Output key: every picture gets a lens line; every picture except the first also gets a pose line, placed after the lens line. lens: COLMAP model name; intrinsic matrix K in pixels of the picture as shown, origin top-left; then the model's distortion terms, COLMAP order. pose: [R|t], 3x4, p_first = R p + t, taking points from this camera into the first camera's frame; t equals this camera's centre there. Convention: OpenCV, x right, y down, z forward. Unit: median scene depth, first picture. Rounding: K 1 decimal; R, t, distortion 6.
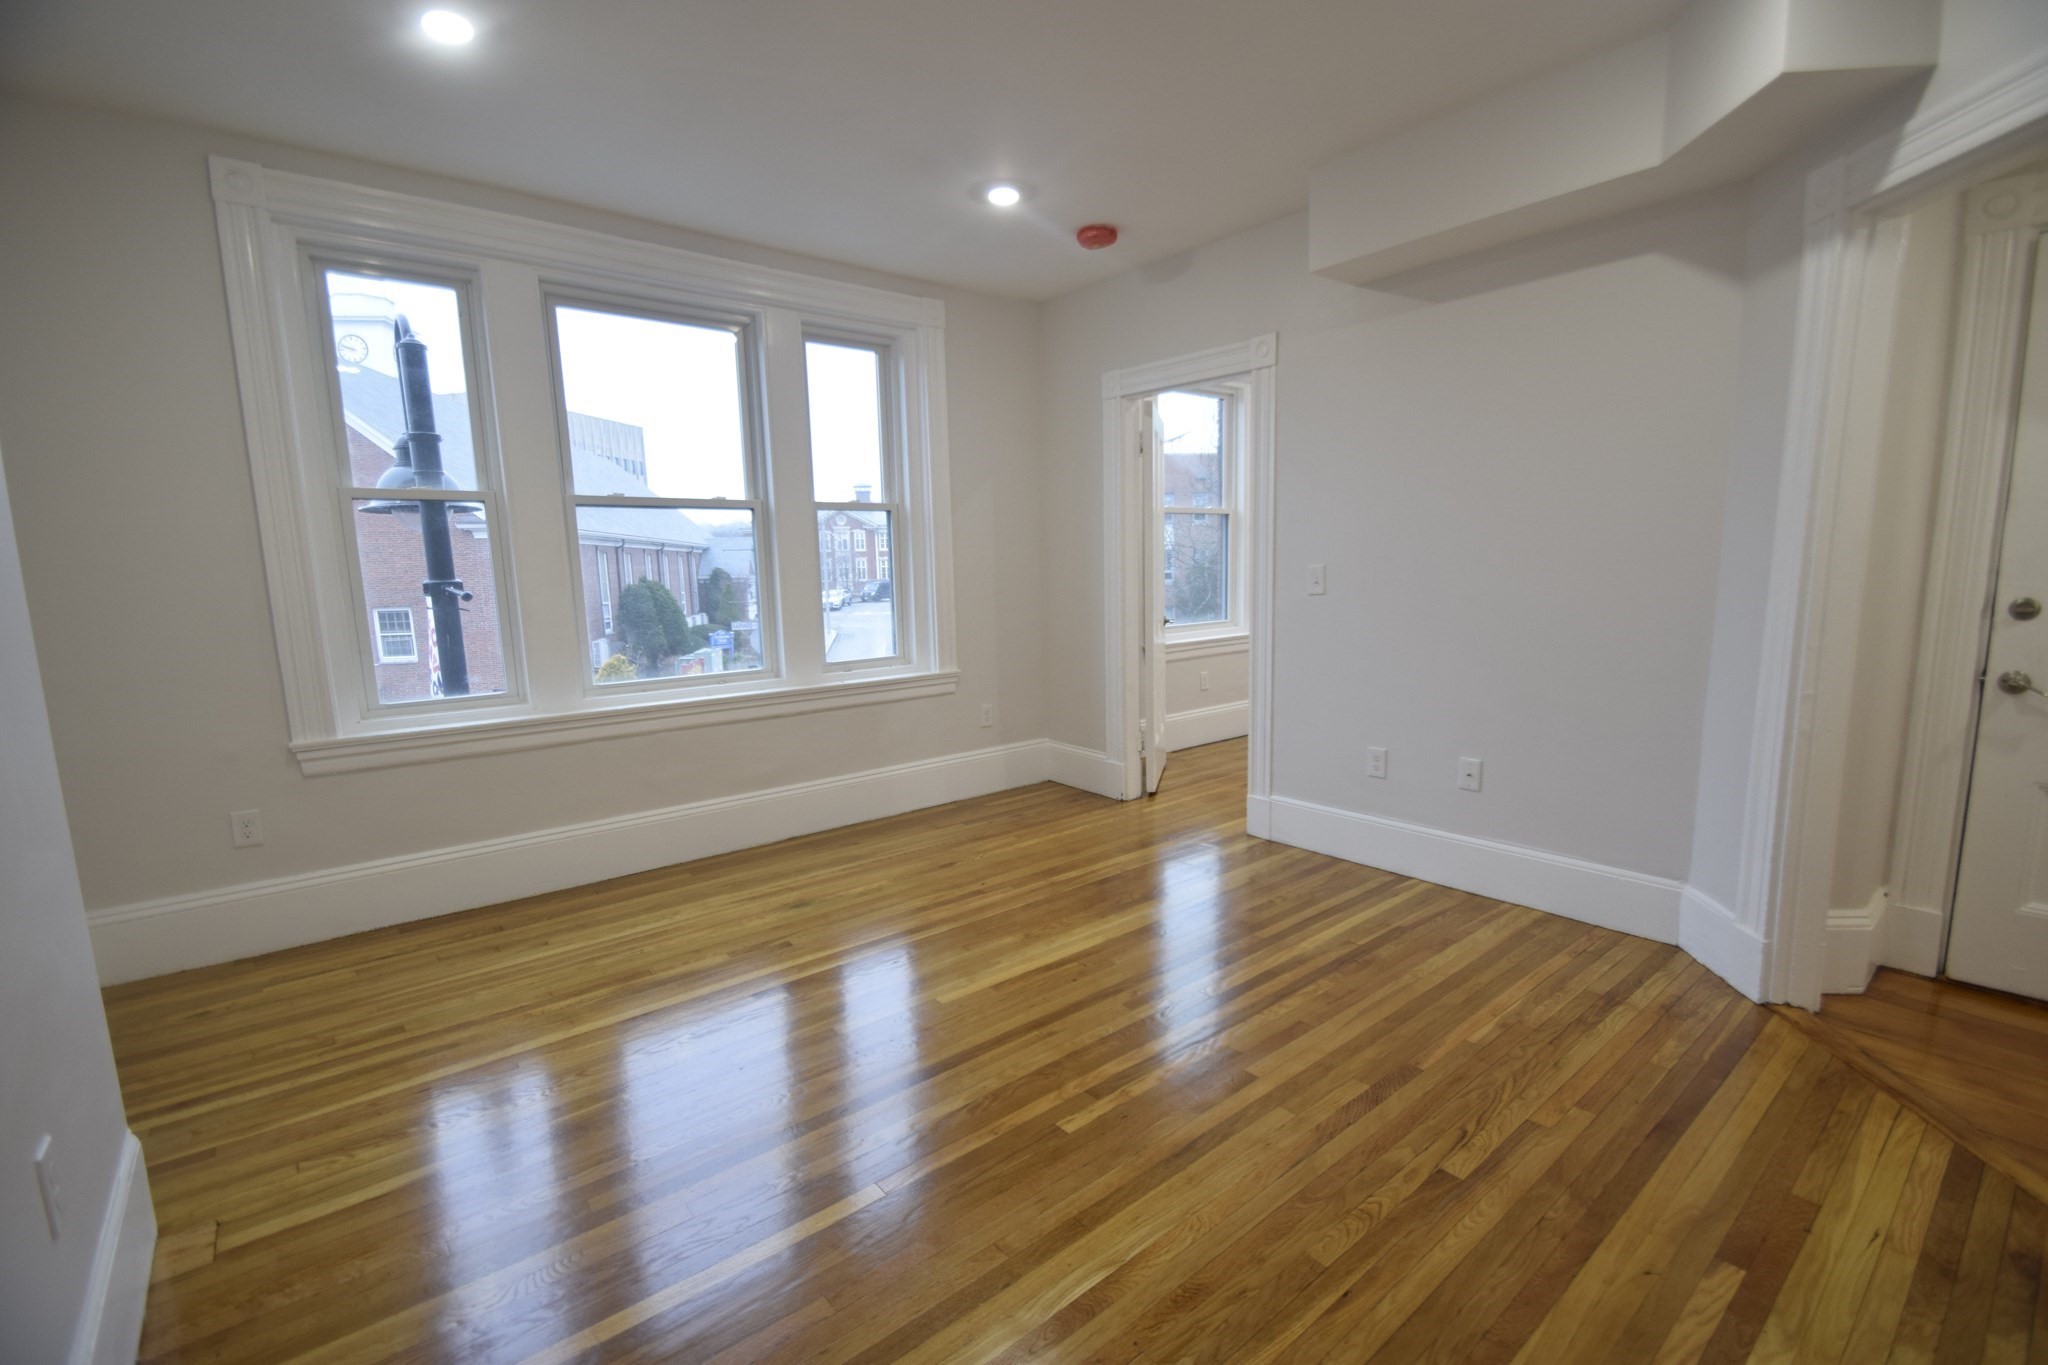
lens RADIAL K [[892.3, 0, 1036.9], [0, 892.3, 697.6], [0, 0, 1]] dist [0.014081, -0.017071]
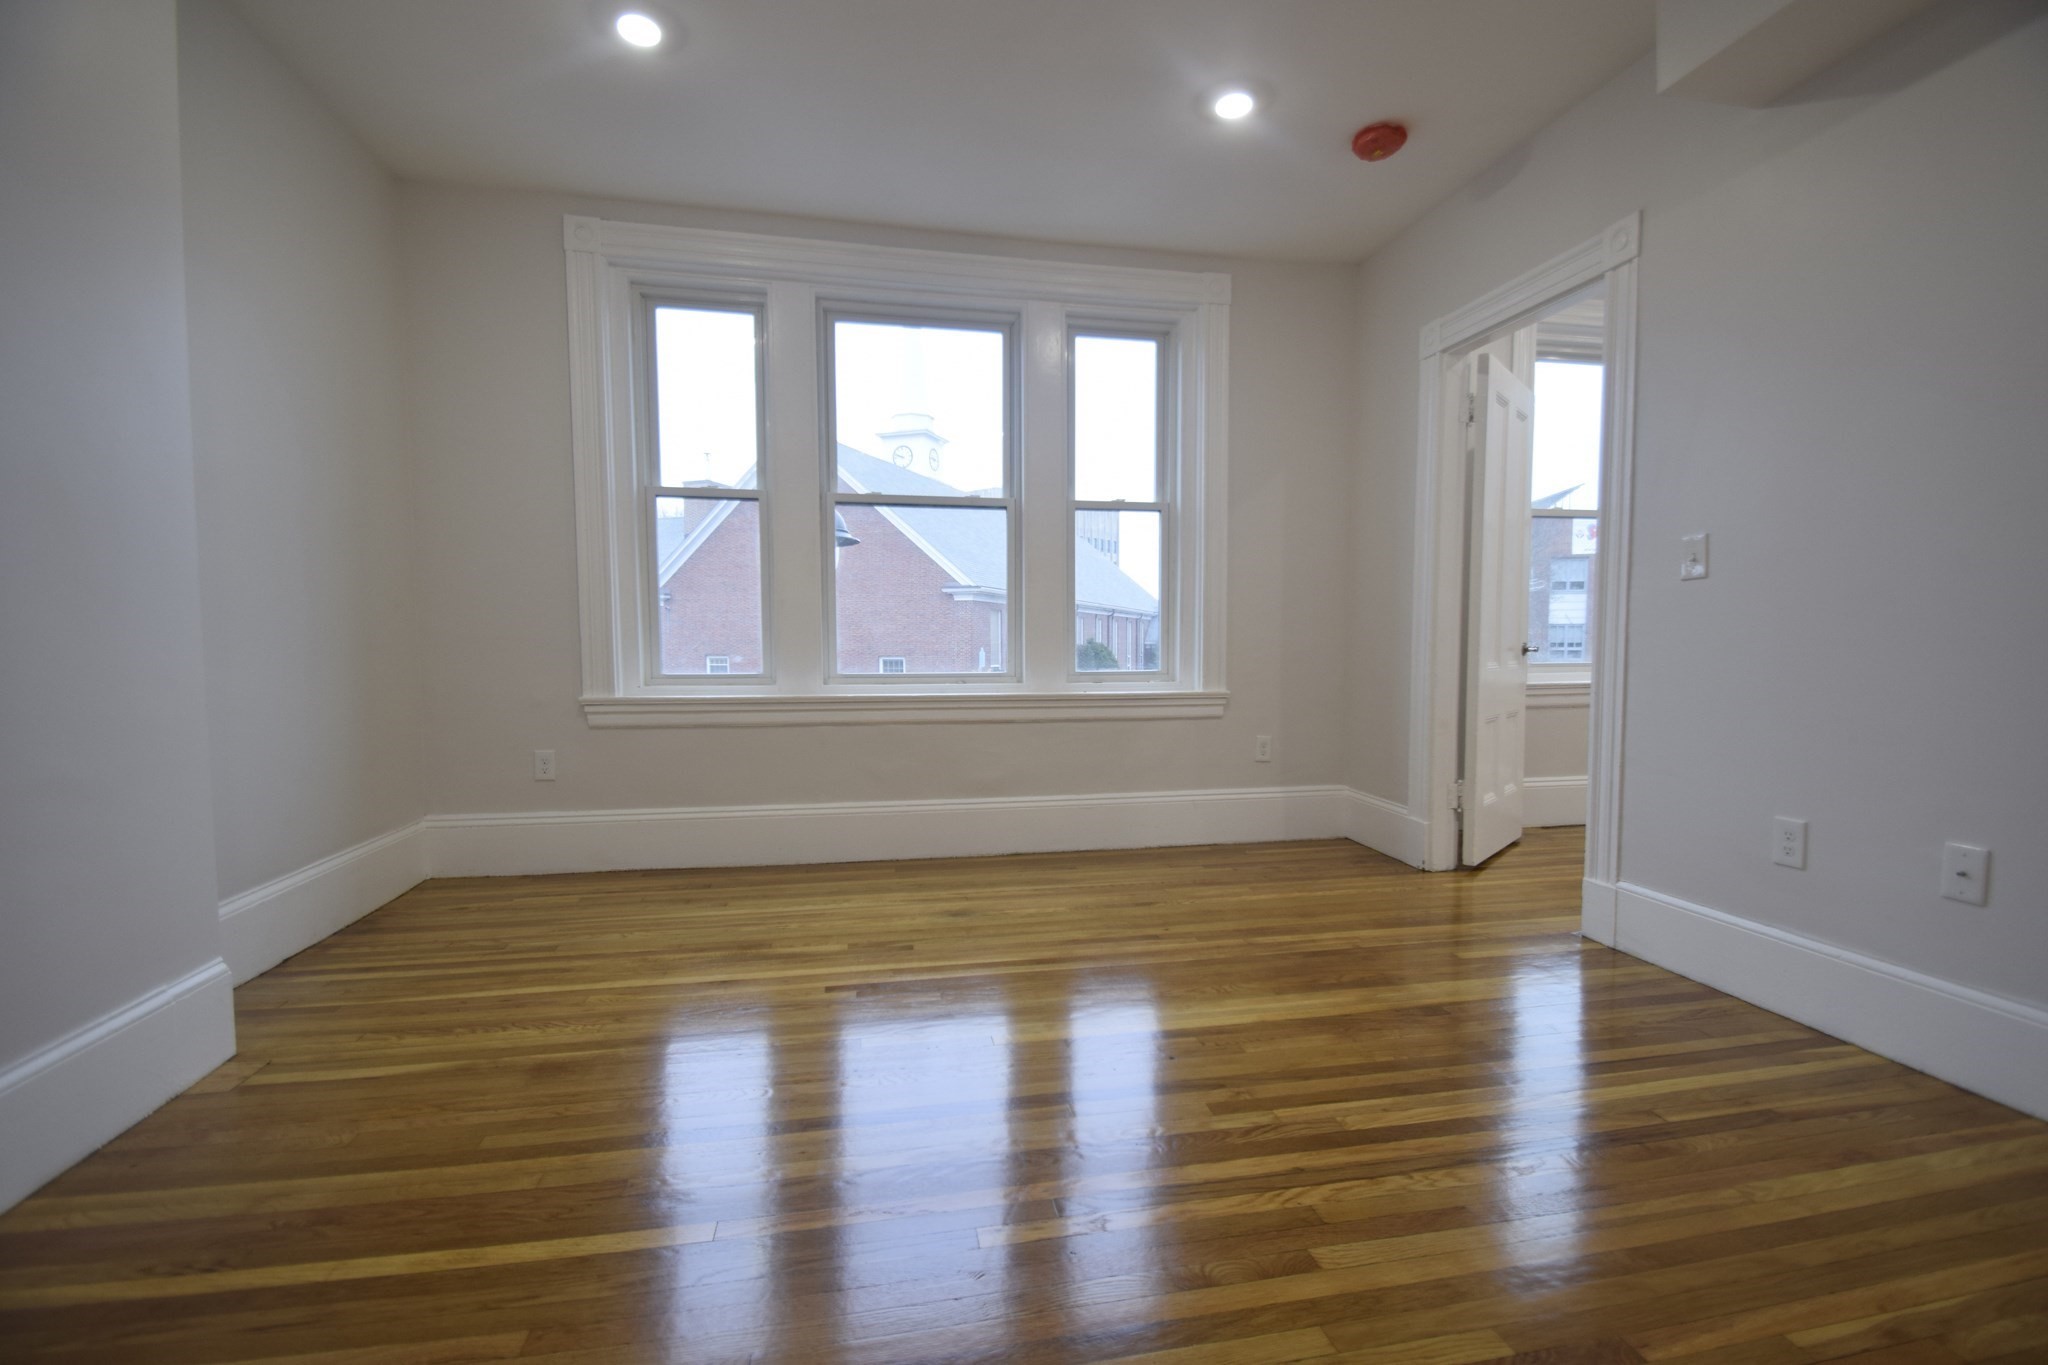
lens RADIAL K [[892.3, 0, 1036.9], [0, 892.3, 697.6], [0, 0, 1]] dist [0.014081, -0.017071]
pose [[0.878425, 0.051068, -0.475145, 0.253744], [-0.089489, 0.994264, -0.058581, 0.067078], [0.469427, 0.093979, 0.877956, 0.247750]]
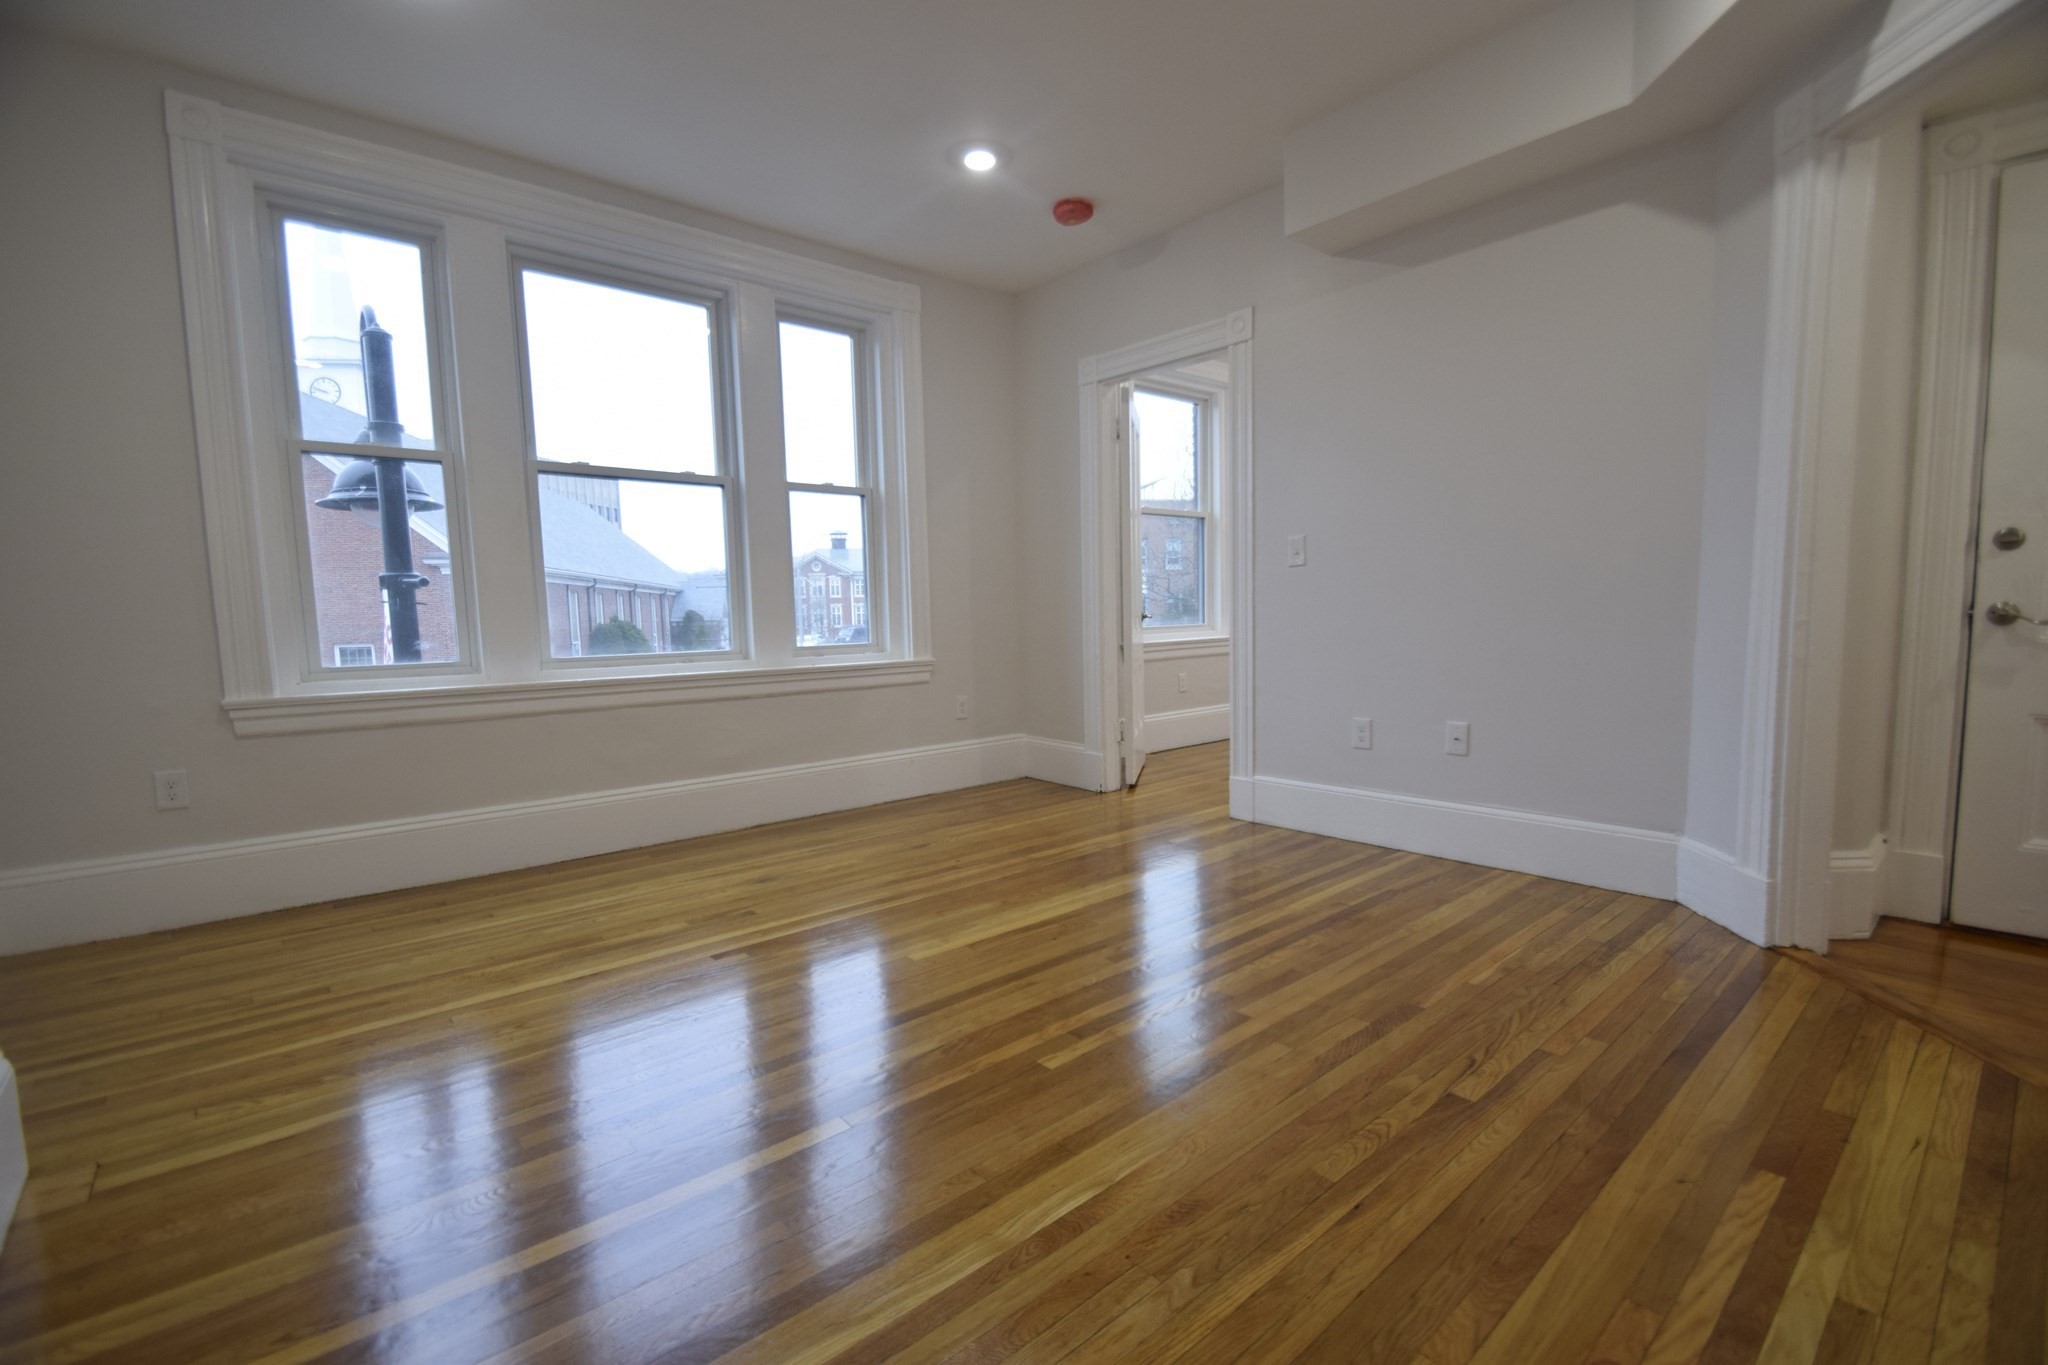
lens RADIAL K [[892.3, 0, 1036.9], [0, 892.3, 697.6], [0, 0, 1]] dist [0.014081, -0.017071]
pose [[0.999619, -0.001525, 0.027555, -0.002457], [0.003003, 0.998555, -0.053659, 0.101613], [-0.027433, 0.053721, 0.998179, 0.037199]]
